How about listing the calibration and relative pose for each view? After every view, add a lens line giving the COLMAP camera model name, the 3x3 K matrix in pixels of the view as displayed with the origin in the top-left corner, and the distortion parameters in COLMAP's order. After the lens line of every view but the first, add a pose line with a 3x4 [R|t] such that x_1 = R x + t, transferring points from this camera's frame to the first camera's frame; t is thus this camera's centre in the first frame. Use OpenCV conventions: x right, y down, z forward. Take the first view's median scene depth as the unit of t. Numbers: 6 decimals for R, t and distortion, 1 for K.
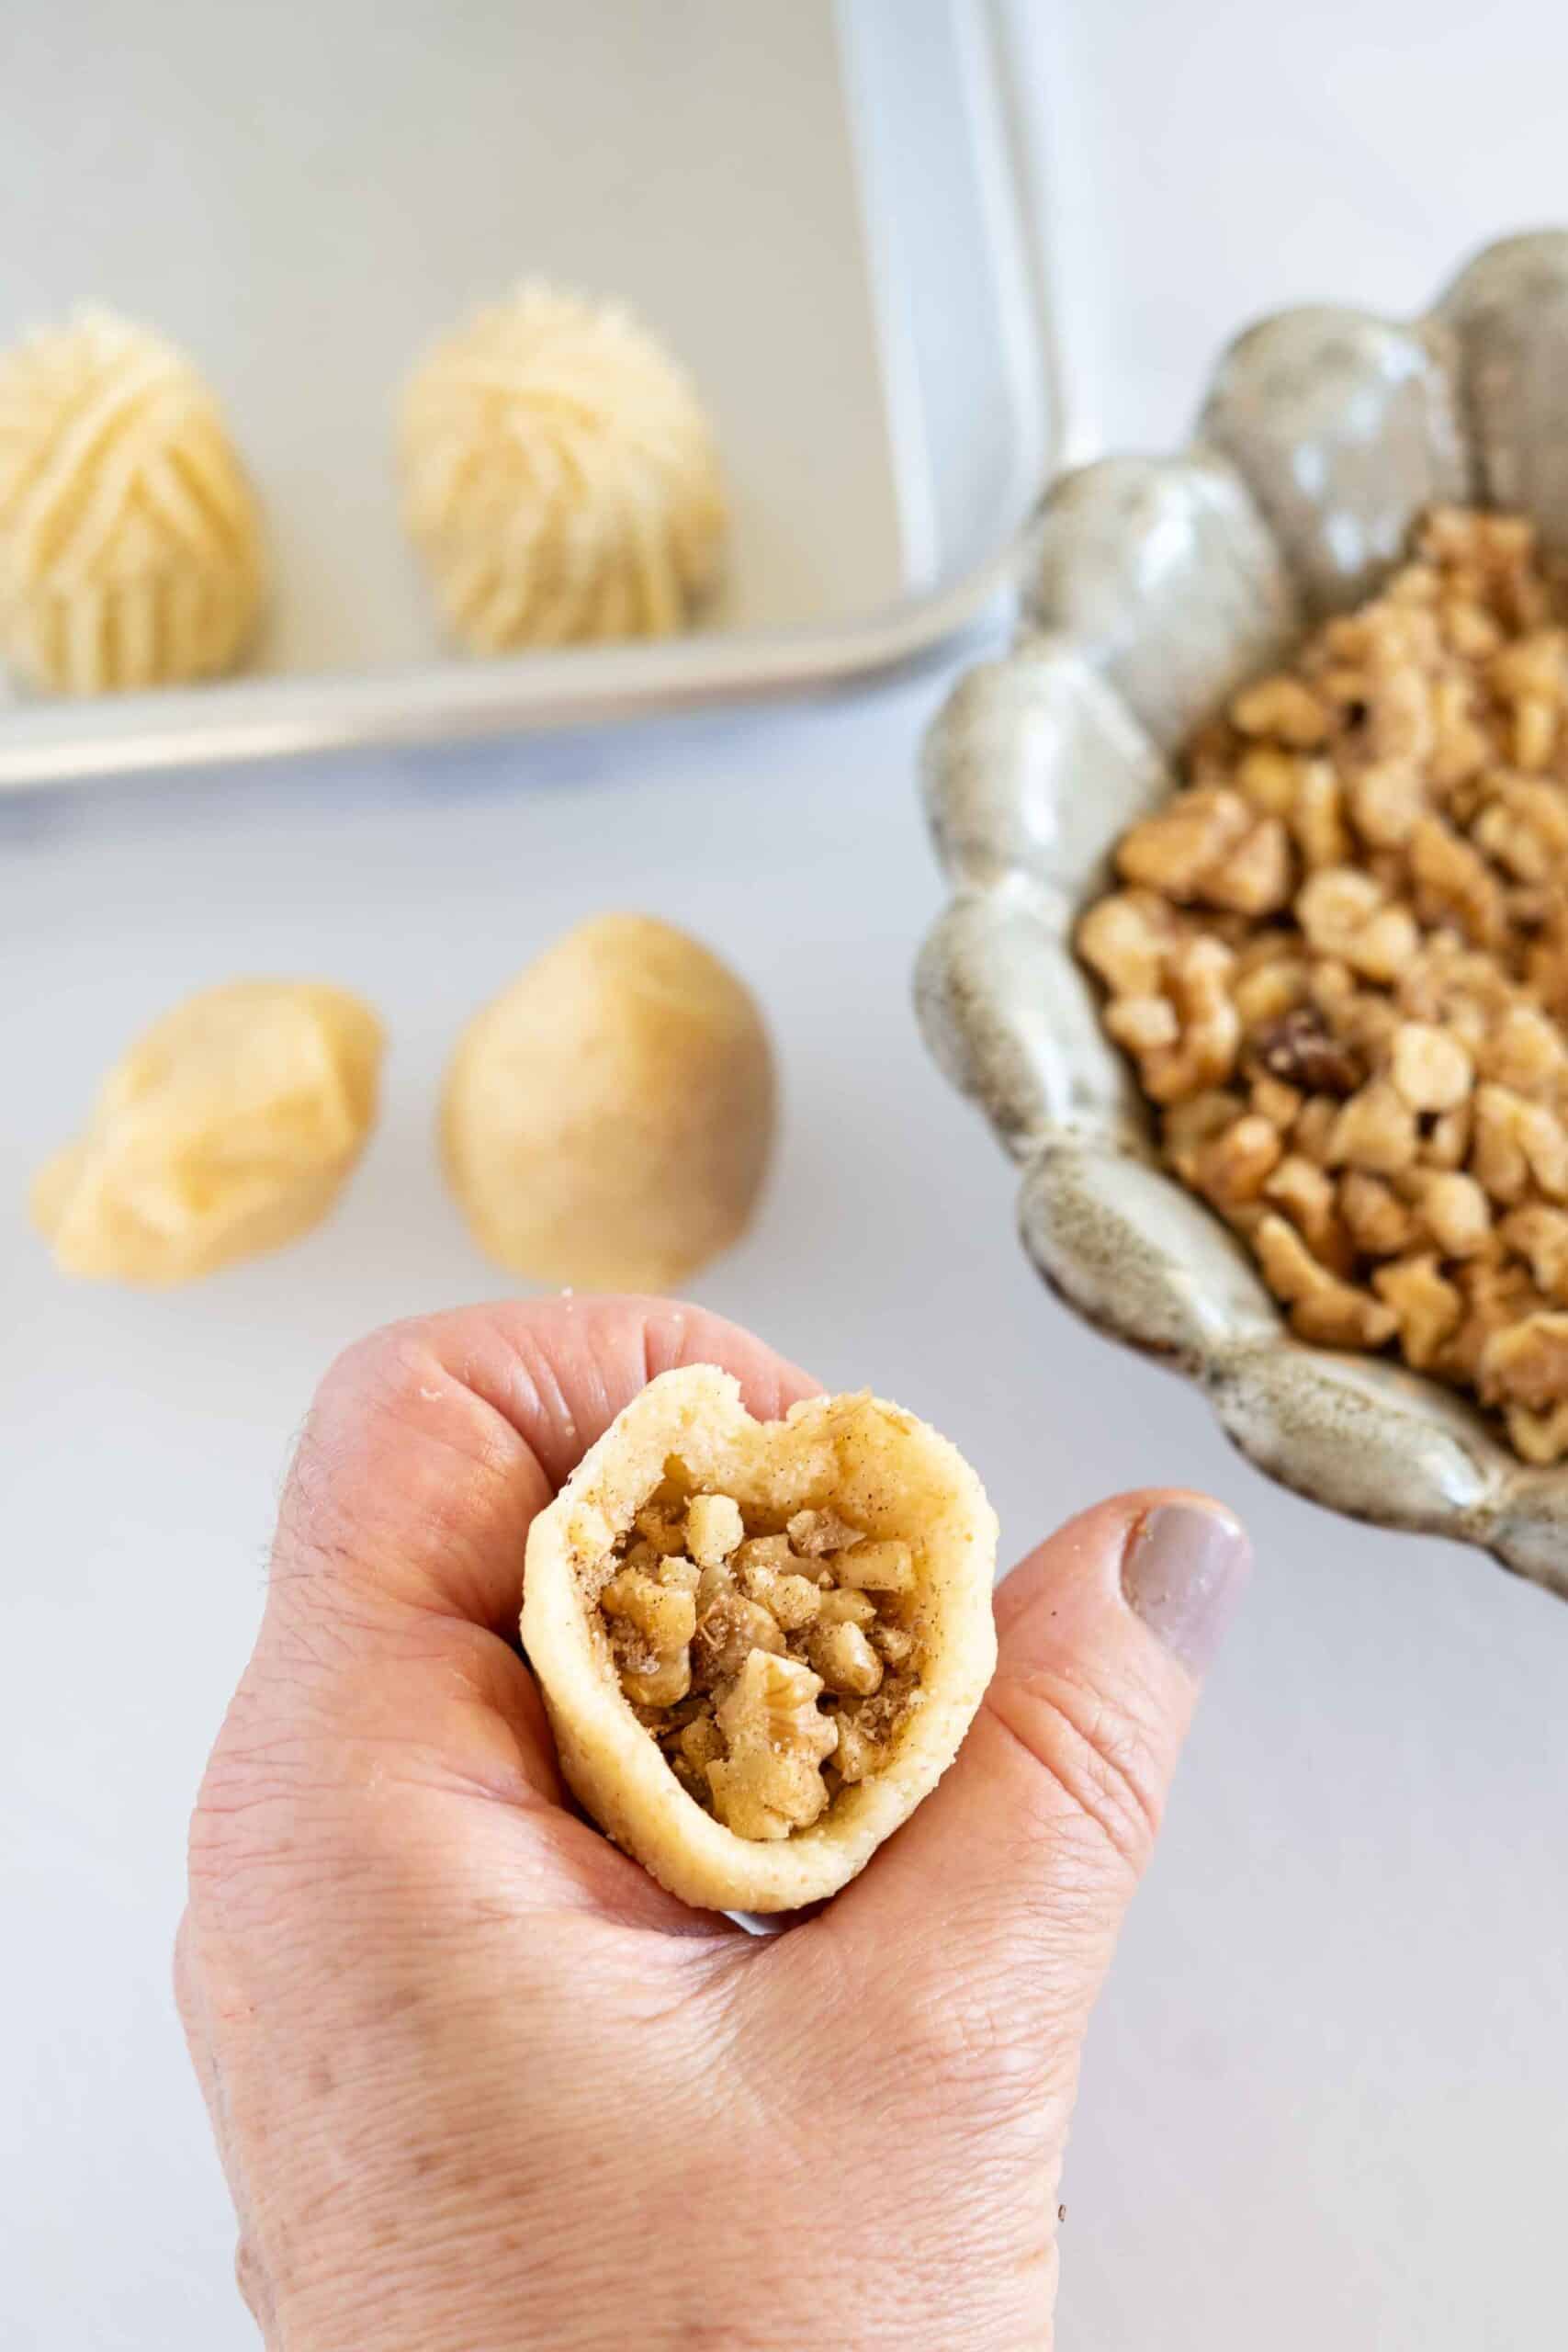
lens RADIAL K [[5358.6, 0, 787.5], [0, 5358.6, 1171.5], [0, 0, 1]] dist [-0.073449, 0.000000]
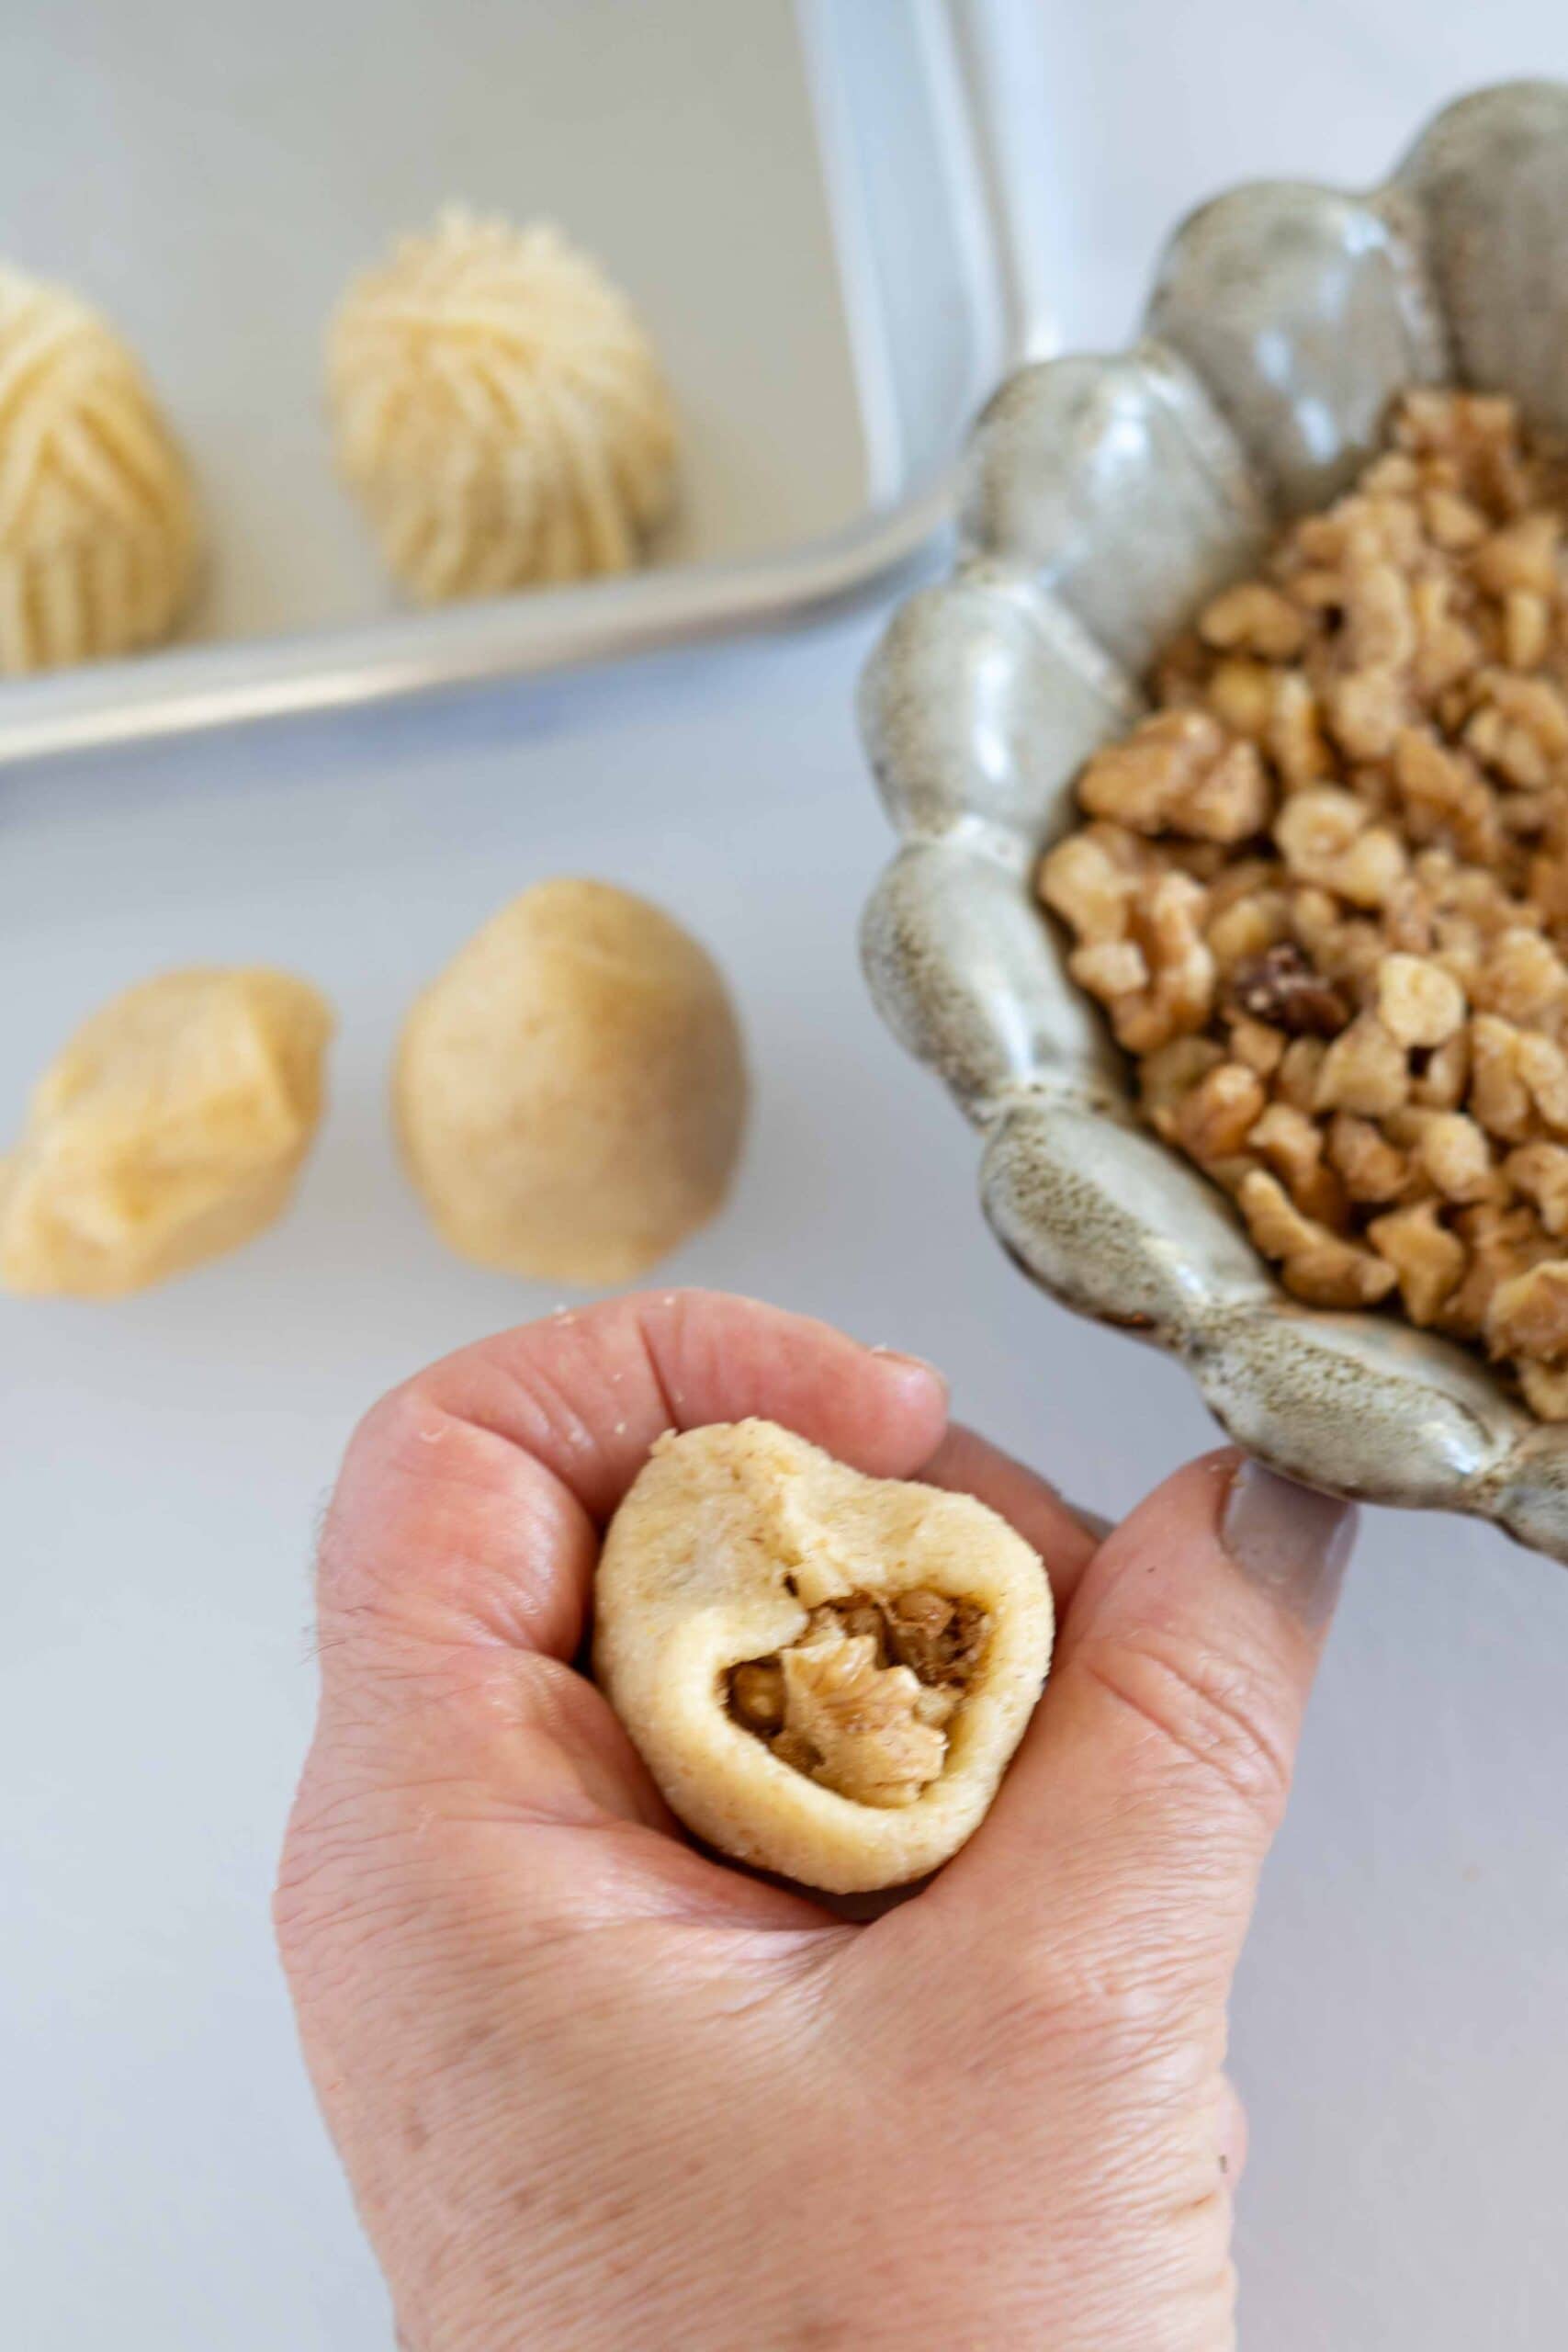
lens RADIAL K [[5358.6, 0, 785.0], [0, 5358.6, 1182.2], [0, 0, 1]] dist [-0.073449, 0.000000]
pose [[0.997282, -0.057290, -0.046323, 0.048660], [0.058576, 0.997921, 0.026892, -0.018194], [0.044686, -0.029532, 0.998564, 0.062037]]
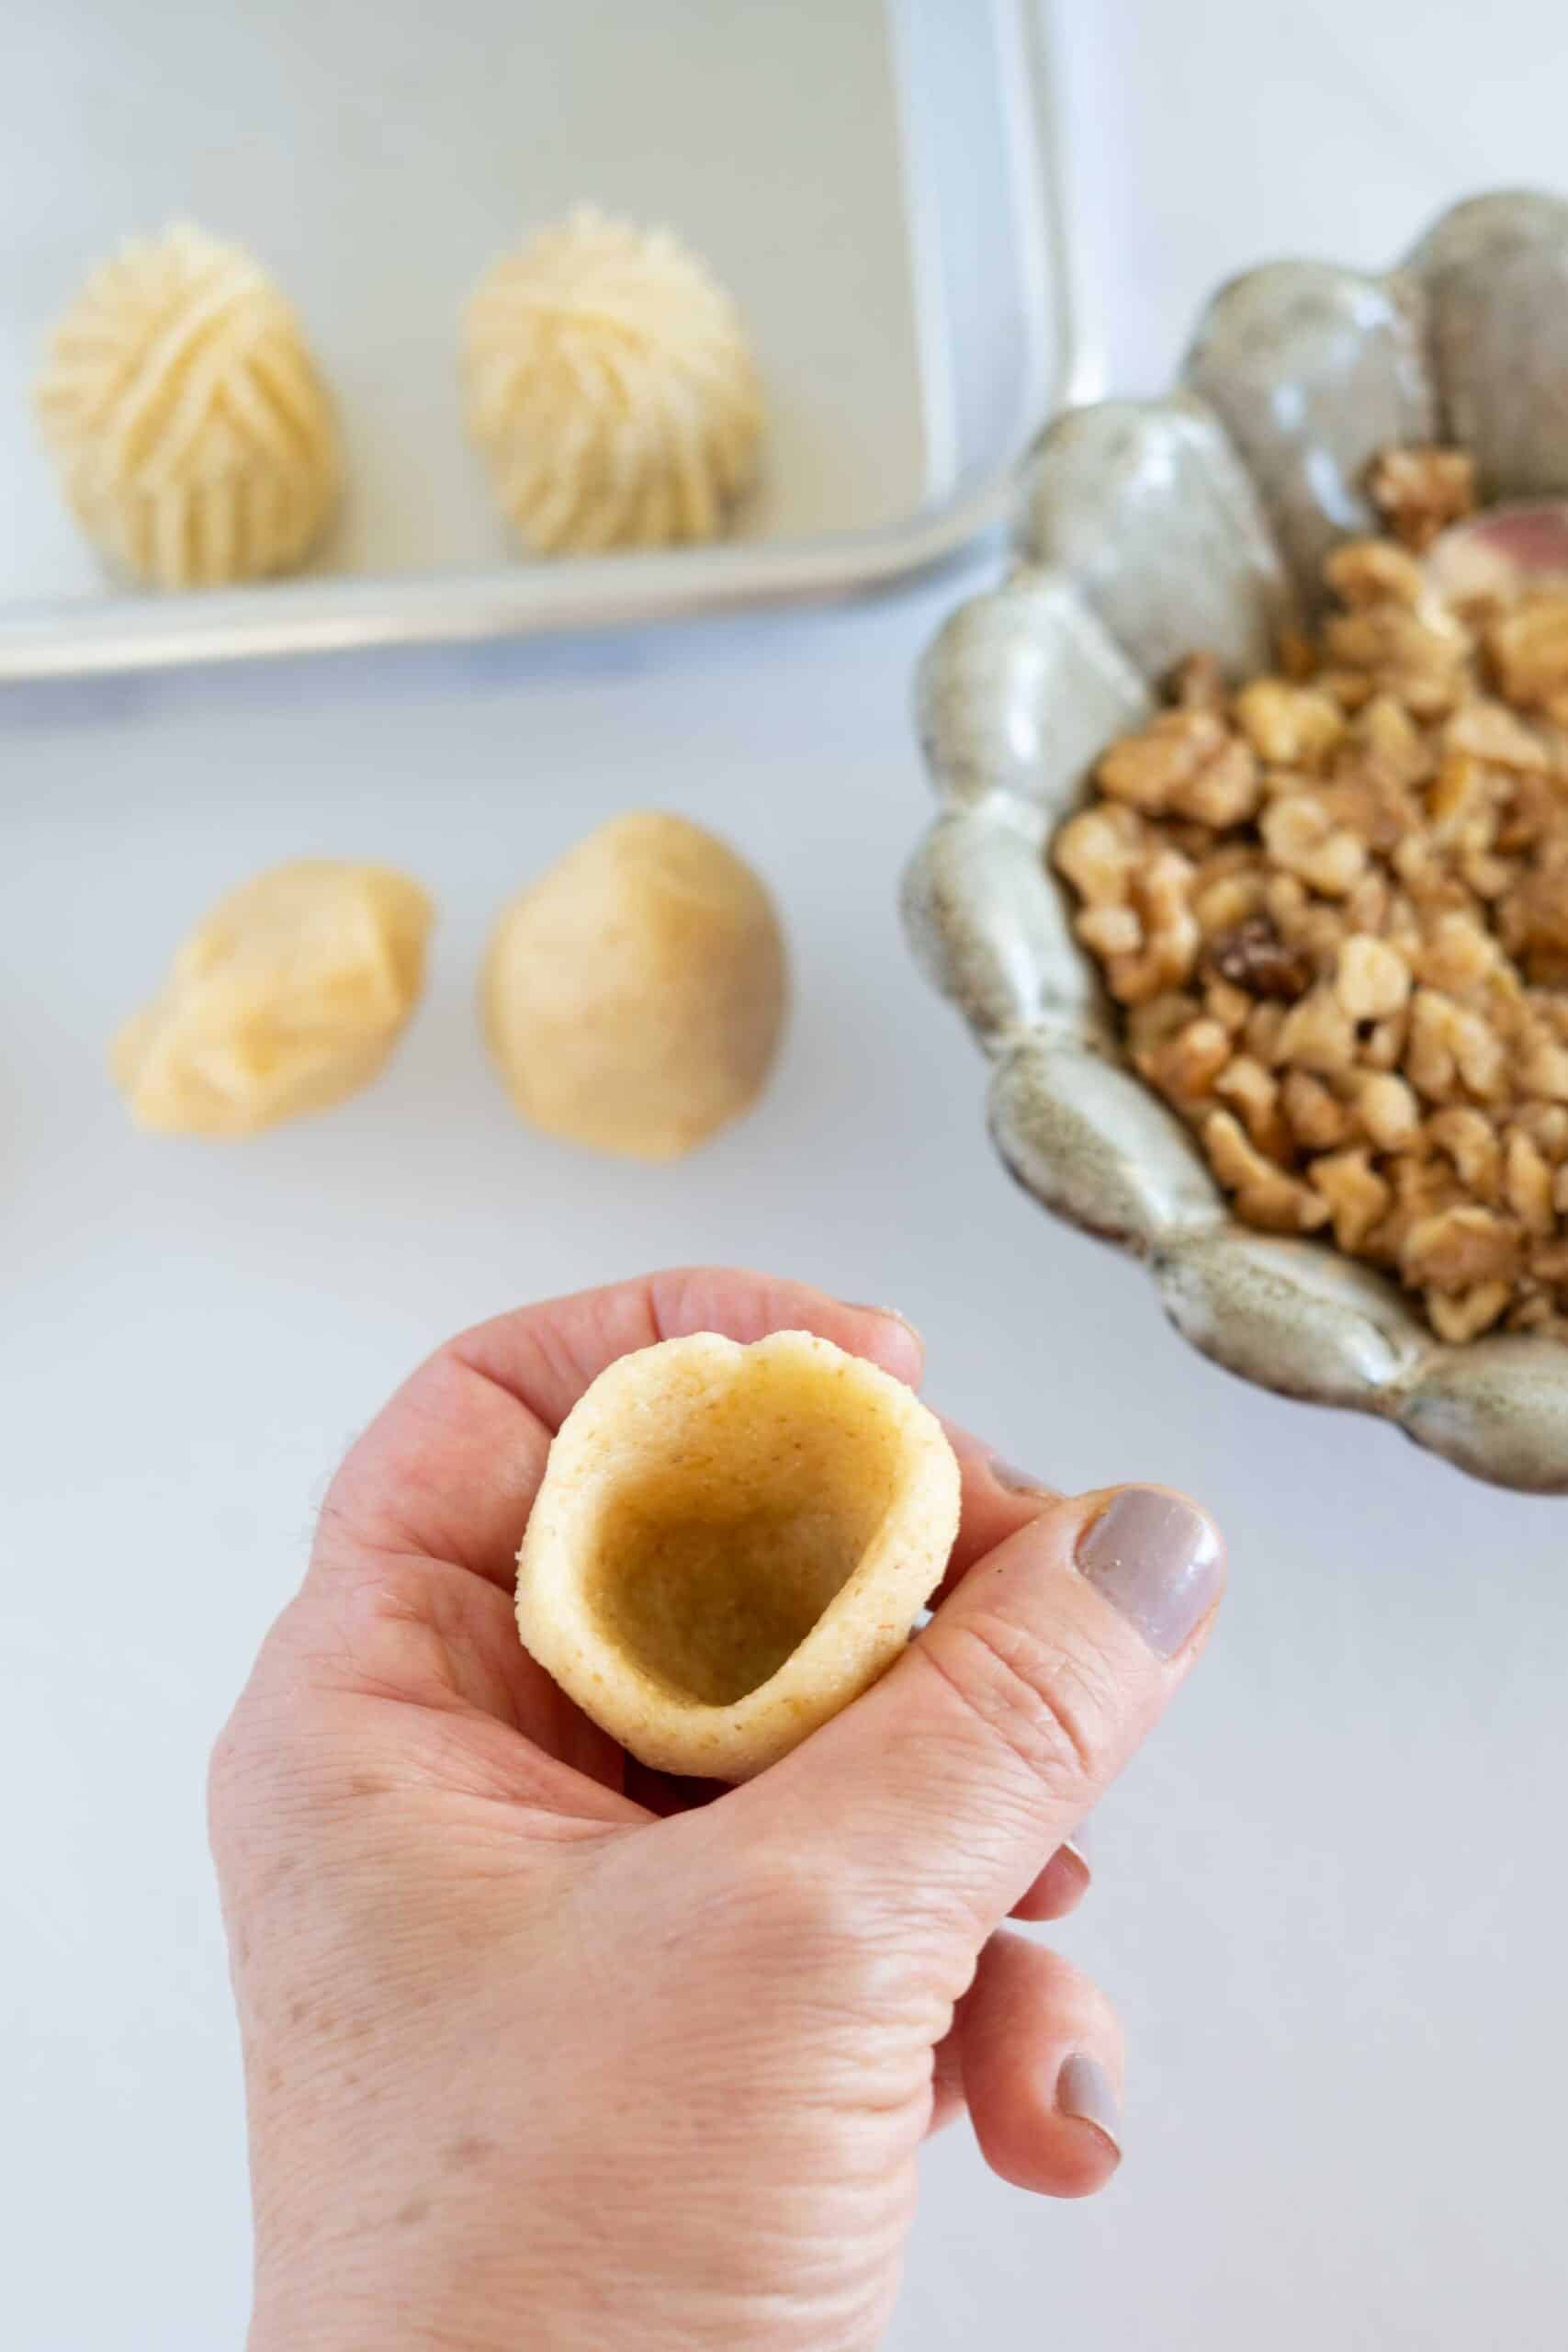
lens RADIAL K [[5358.6, 0, 778.6], [0, 5358.6, 1179.8], [0, 0, 1]] dist [-0.073449, 0.000000]
pose [[0.999208, 0.019099, -0.034894, 0.036061], [-0.016796, 0.997734, 0.065157, -0.045130], [0.036060, -0.064520, 0.997265, -0.098917]]
